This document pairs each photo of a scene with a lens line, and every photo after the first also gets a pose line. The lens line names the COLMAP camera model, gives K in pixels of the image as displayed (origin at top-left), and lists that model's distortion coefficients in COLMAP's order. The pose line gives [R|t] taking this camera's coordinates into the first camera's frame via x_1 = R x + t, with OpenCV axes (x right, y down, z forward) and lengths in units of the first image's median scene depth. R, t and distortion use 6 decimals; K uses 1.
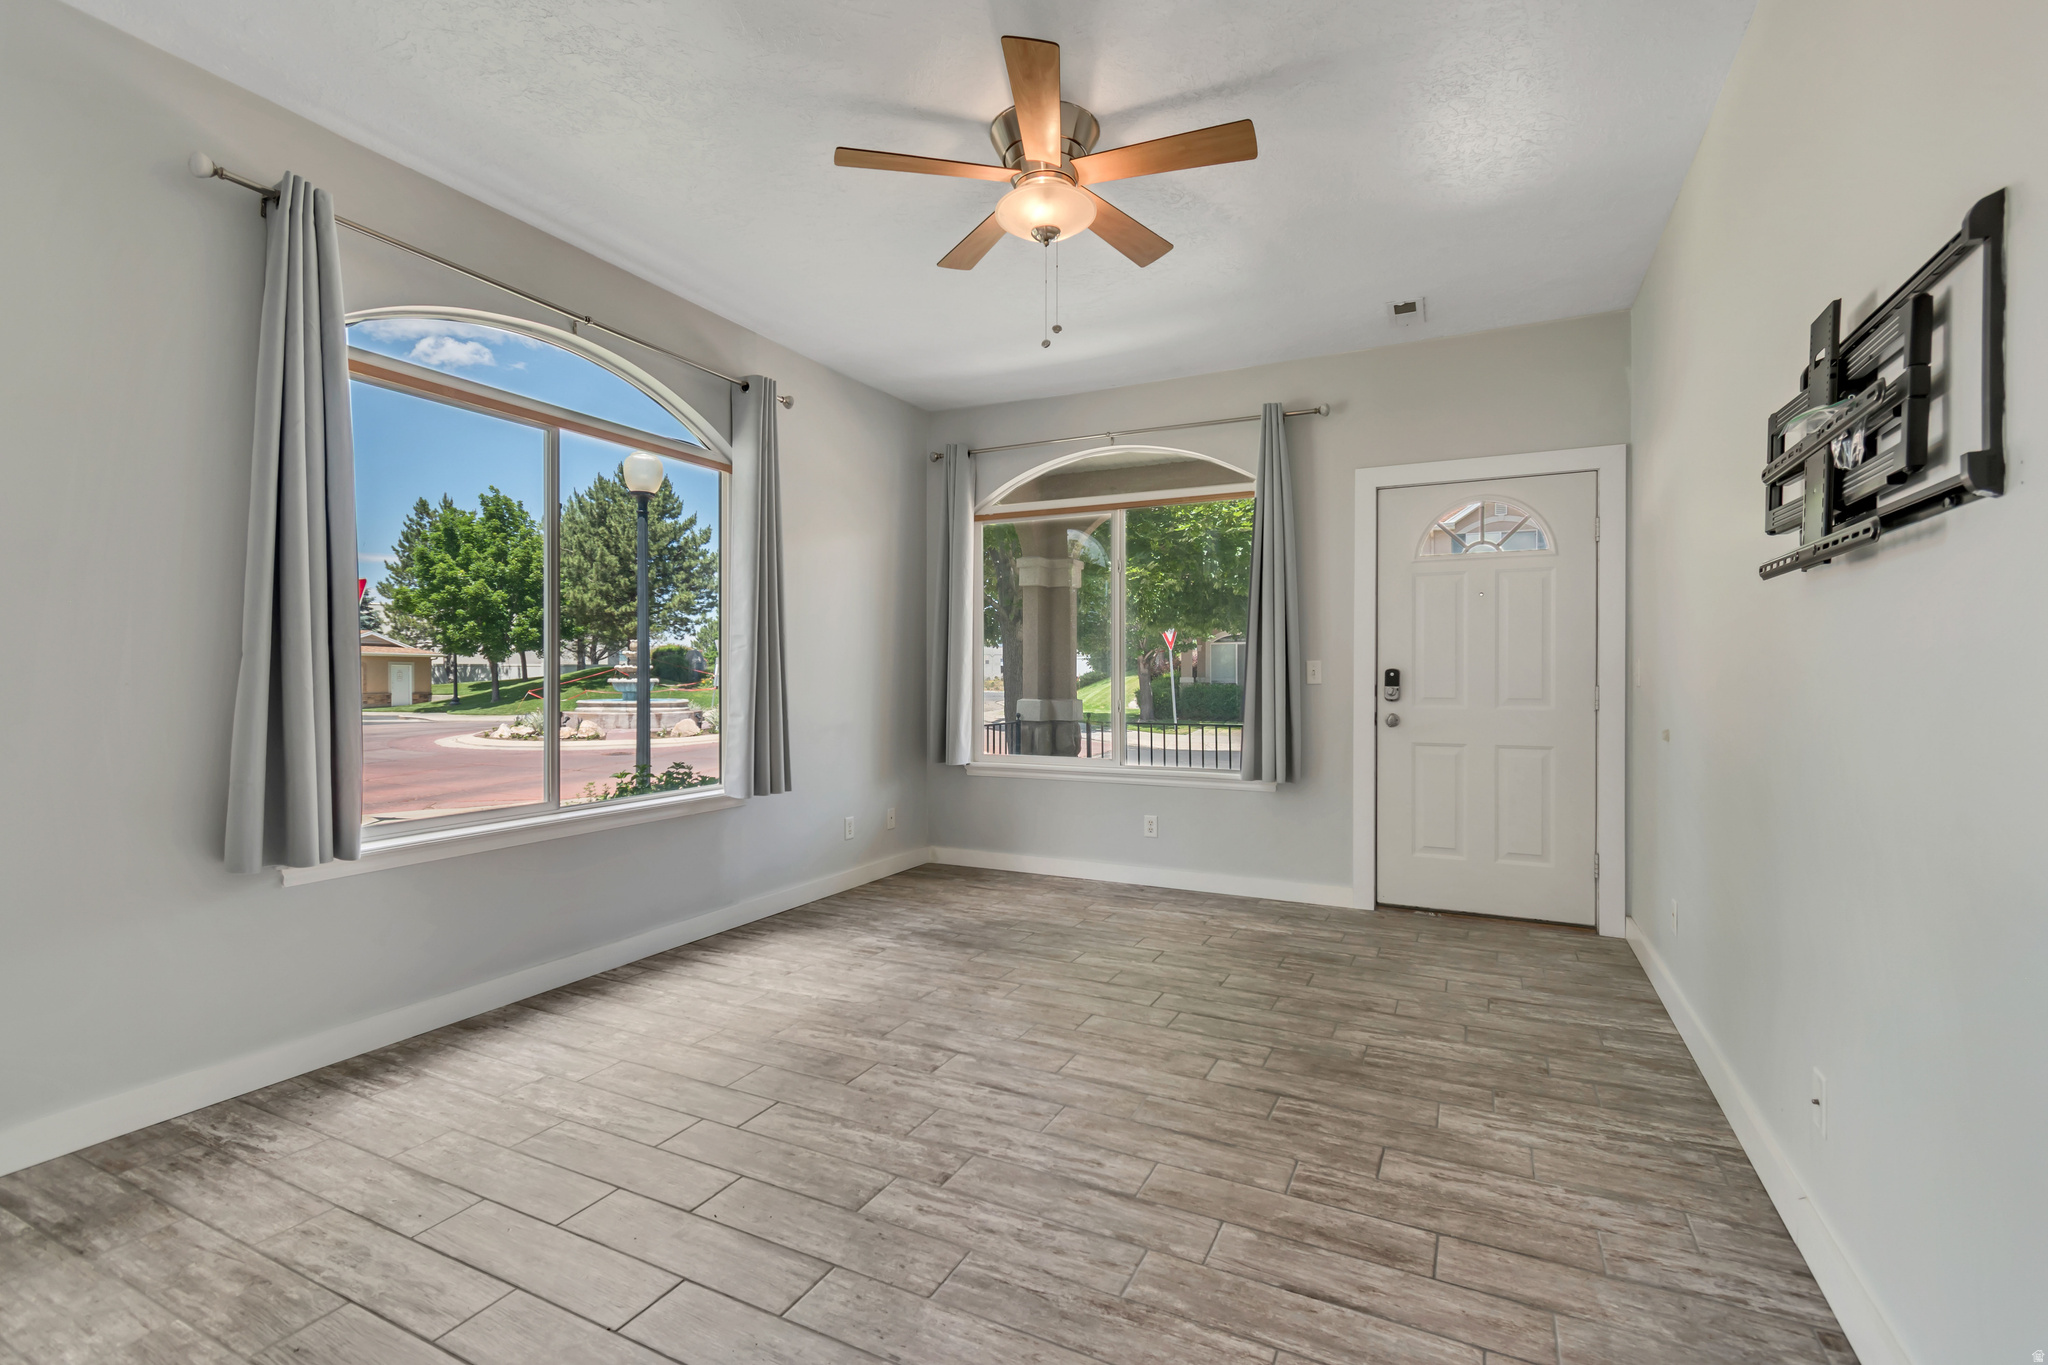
lens RADIAL K [[919.9, 0, 1025.9], [0, 919.9, 680.3], [0, 0, 1]] dist [0.002757, -0.002695]
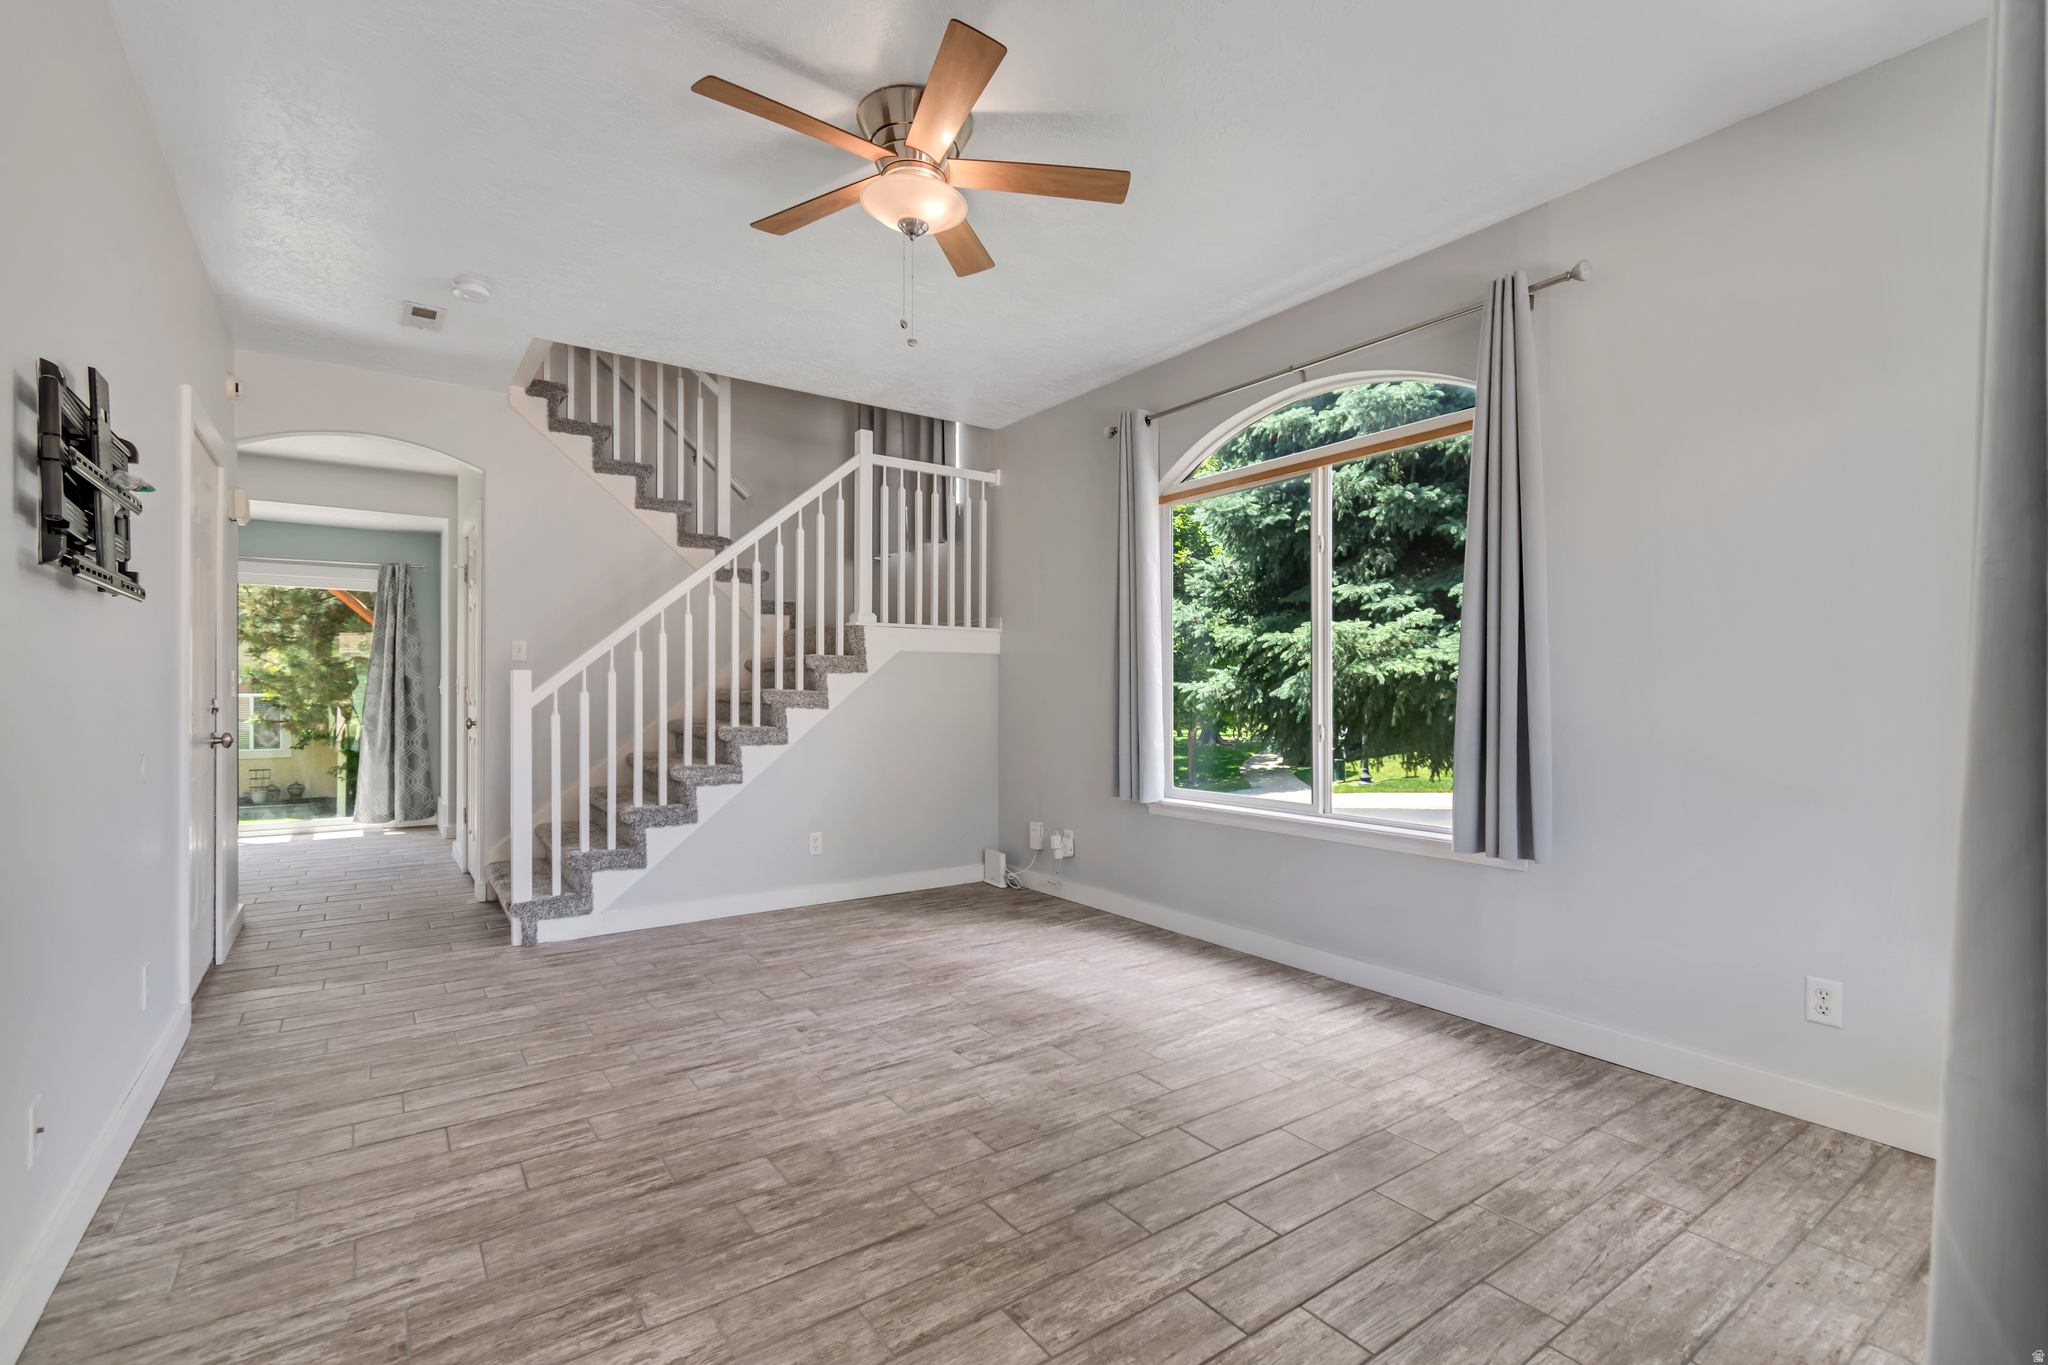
lens RADIAL K [[919.9, 0, 1022.7], [0, 919.9, 693.9], [0, 0, 1]] dist [0.002757, -0.002695]
pose [[-0.471747, -0.000294, -0.881734, 0.881697], [-0.008116, 0.999959, 0.004009, -0.003943], [0.881696, 0.009048, -0.471730, 1.695777]]
